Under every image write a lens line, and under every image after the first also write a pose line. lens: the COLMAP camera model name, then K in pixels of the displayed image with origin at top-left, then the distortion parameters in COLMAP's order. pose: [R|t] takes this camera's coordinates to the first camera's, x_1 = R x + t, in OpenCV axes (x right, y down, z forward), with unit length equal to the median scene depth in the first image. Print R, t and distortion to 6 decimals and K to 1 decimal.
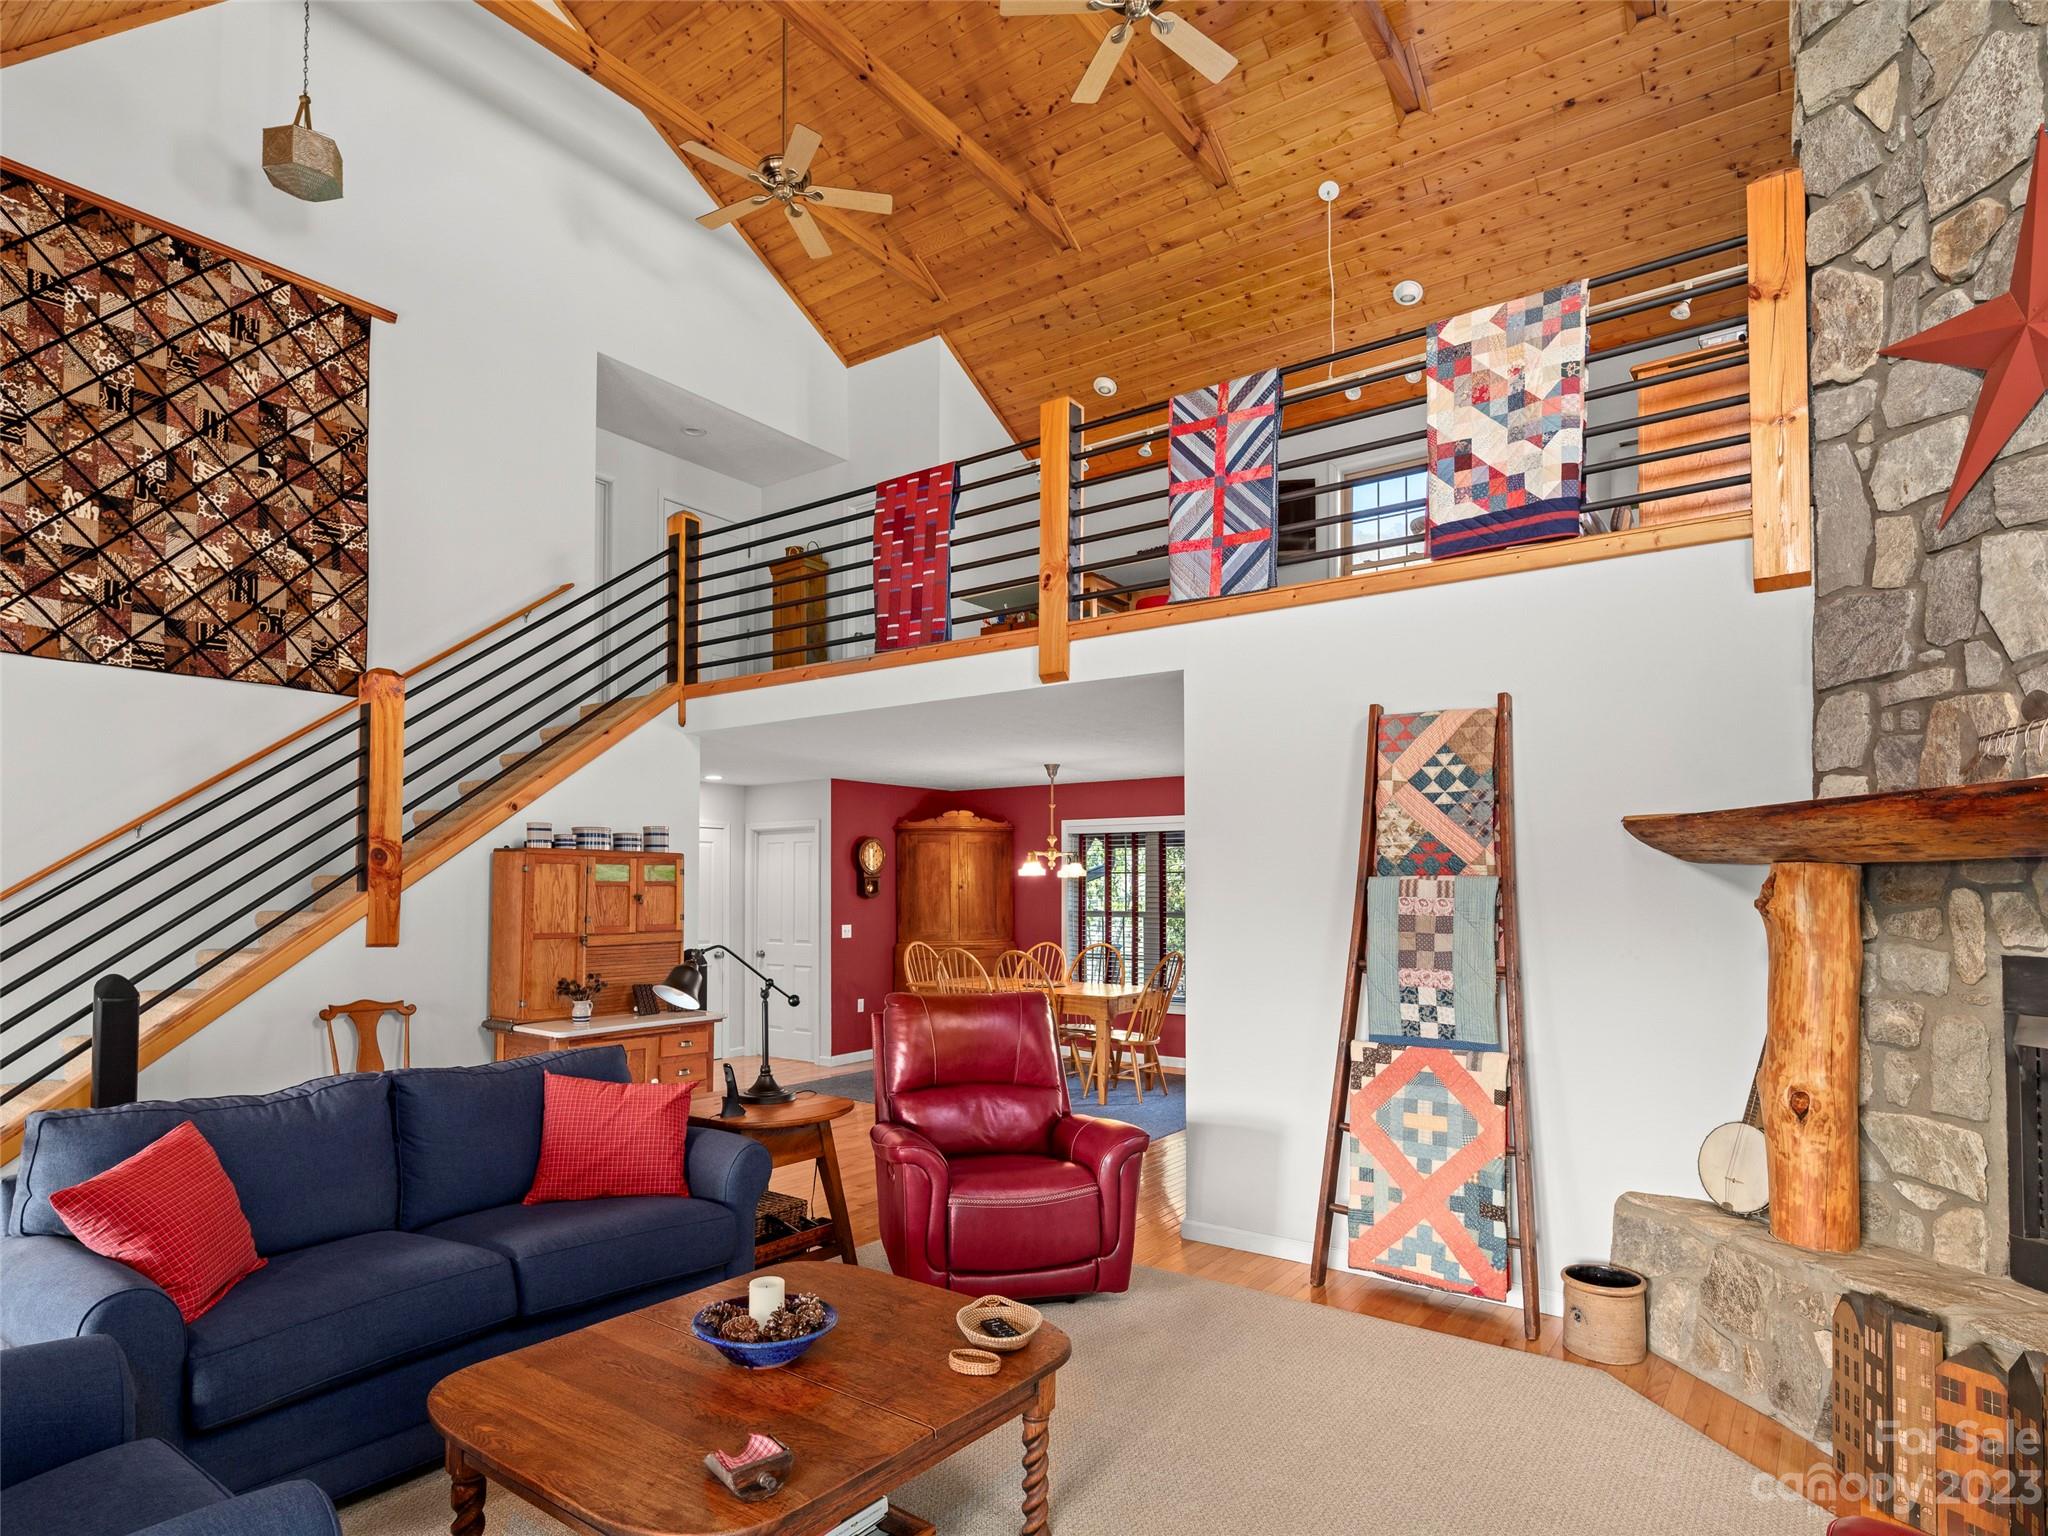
lens RADIAL K [[1123.6, 0, 1054.1], [0, 1123.6, 859.9], [0, 0, 1]] dist [0.011291, -0.007693]
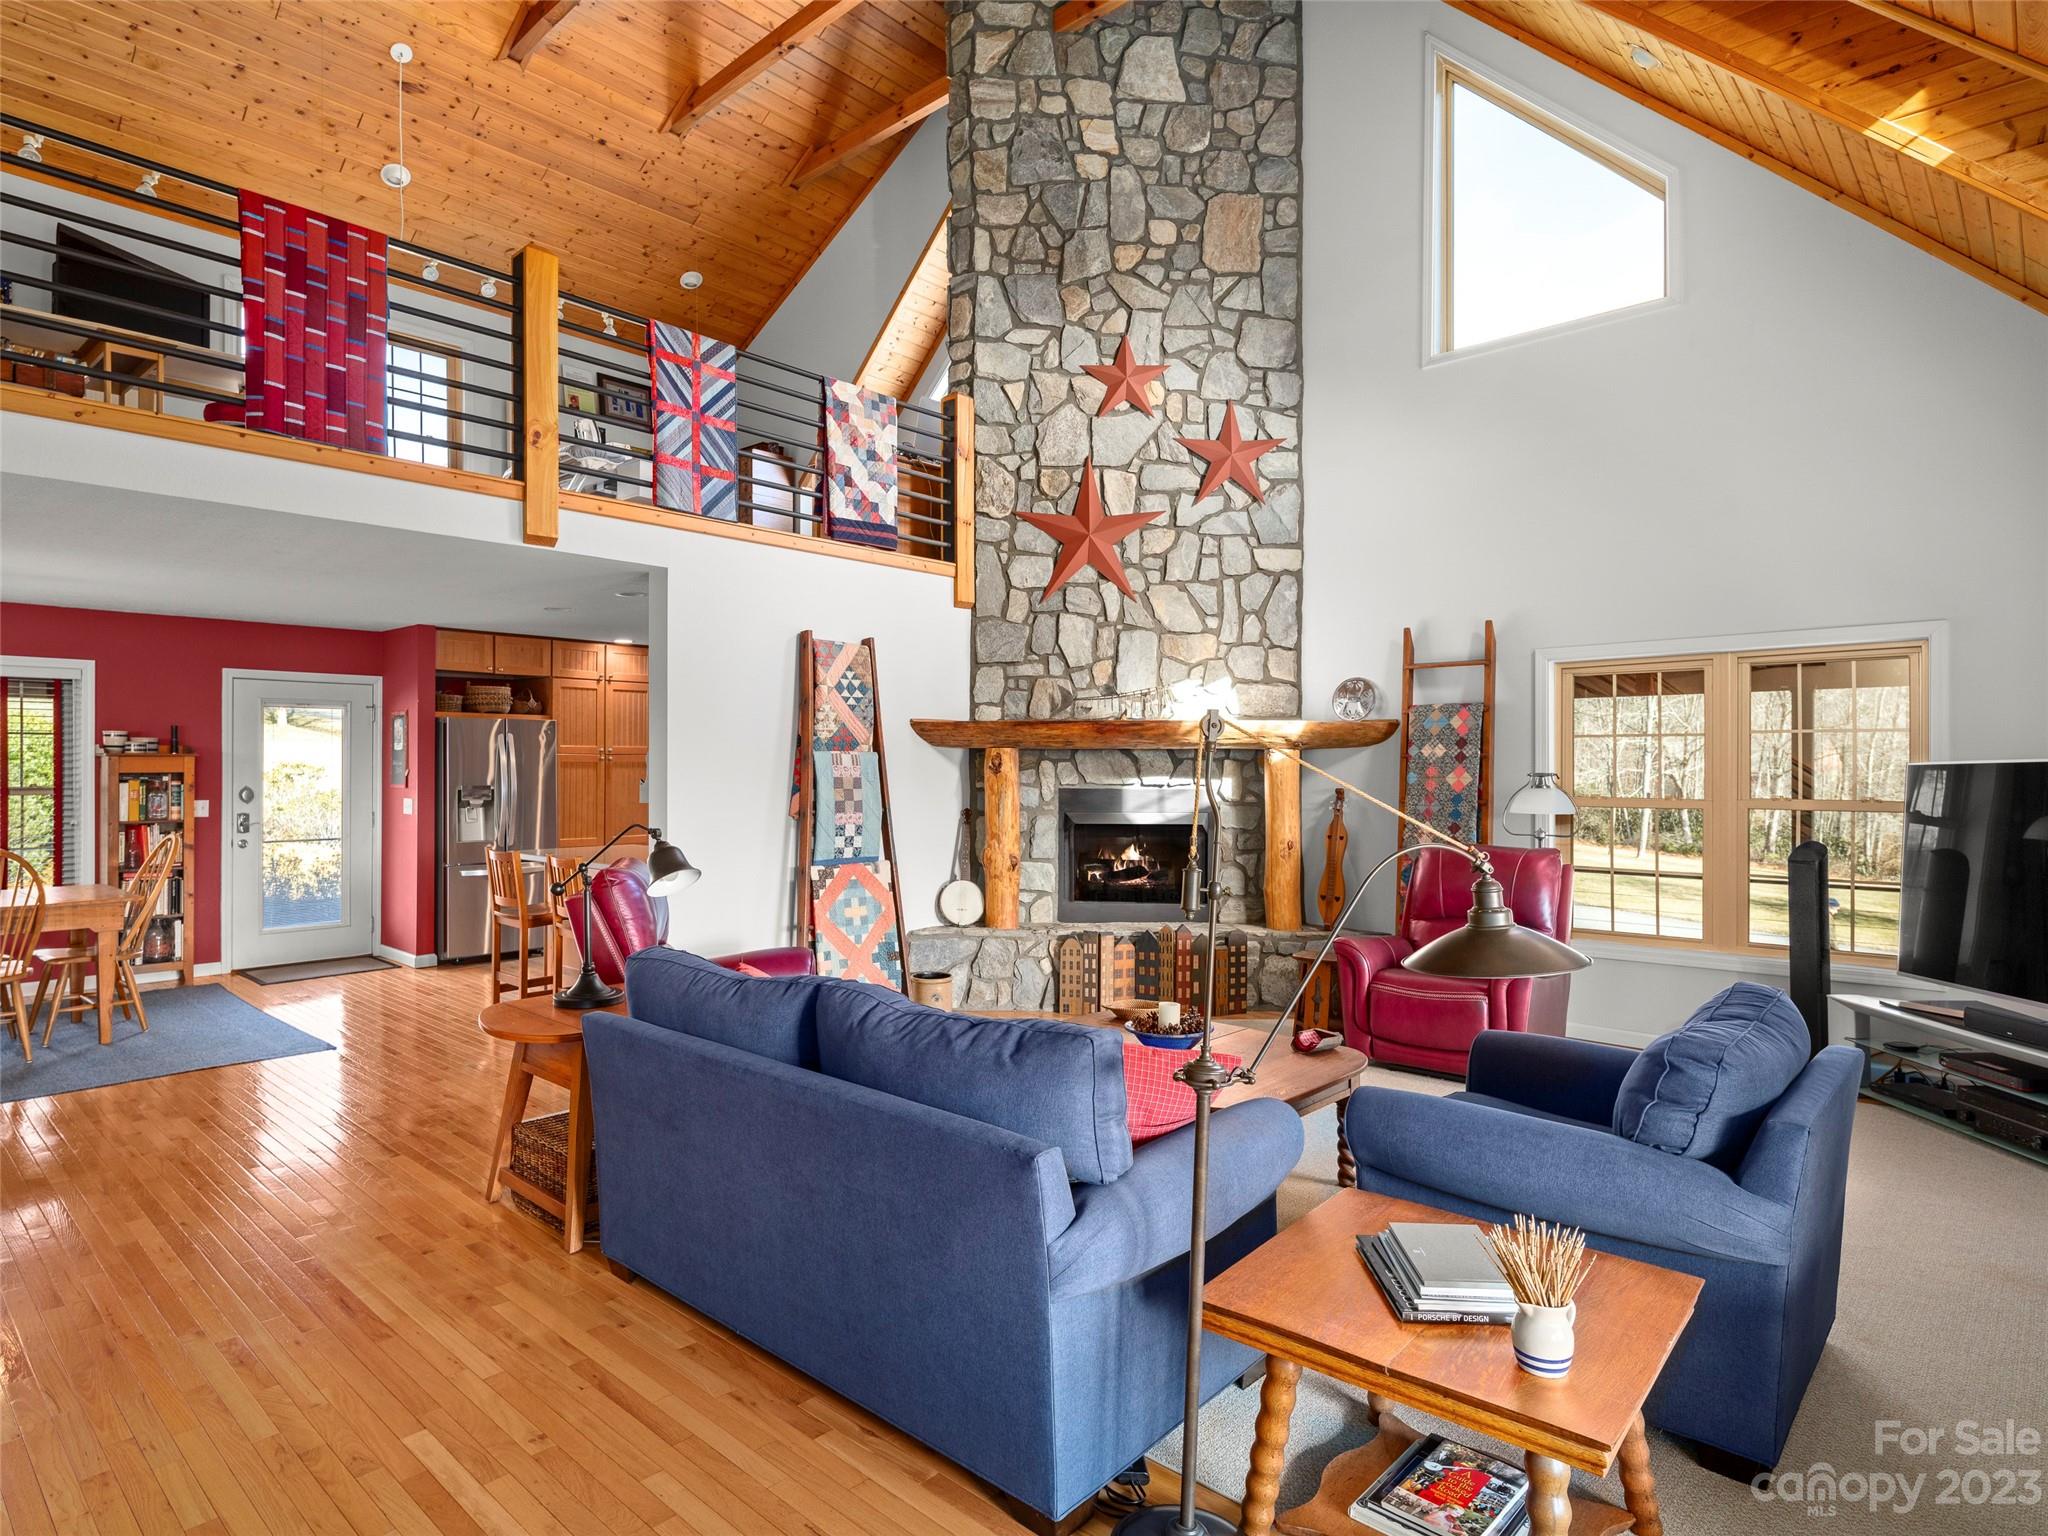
lens RADIAL K [[1123.6, 0, 947.2], [0, 1123.6, 759.6], [0, 0, 1]] dist [0.011291, -0.007693]
pose [[0.157224, 0.004439, 0.987553, -1.136774], [-0.027372, 0.999625, -0.000136, 0.021761], [-0.987184, -0.027010, 0.157286, 0.624451]]
